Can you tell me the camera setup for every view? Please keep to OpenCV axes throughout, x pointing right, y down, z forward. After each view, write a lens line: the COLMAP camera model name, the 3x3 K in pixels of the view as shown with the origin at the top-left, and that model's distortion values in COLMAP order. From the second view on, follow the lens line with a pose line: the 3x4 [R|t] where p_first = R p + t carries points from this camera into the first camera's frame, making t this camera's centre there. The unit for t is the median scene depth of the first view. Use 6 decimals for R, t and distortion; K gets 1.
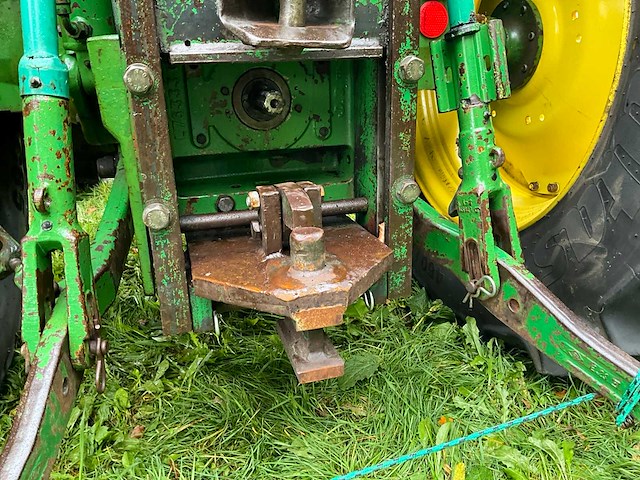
lens RADIAL K [[518.6, 0, 322.8], [0, 518.6, 239.3], [0, 0, 1]] dist [0.056330, -0.086037]
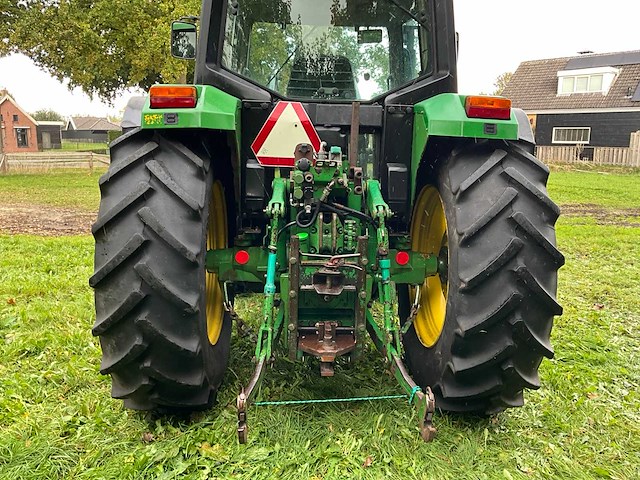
lens RADIAL K [[518.6, 0, 318.9], [0, 518.6, 250.3], [0, 0, 1]] dist [0.056330, -0.086037]
pose [[0.966759, 0.090803, -0.239022, 0.630956], [-0.126166, 0.982496, -0.137051, -0.085885], [0.222394, 0.162652, 0.961294, -2.330625]]
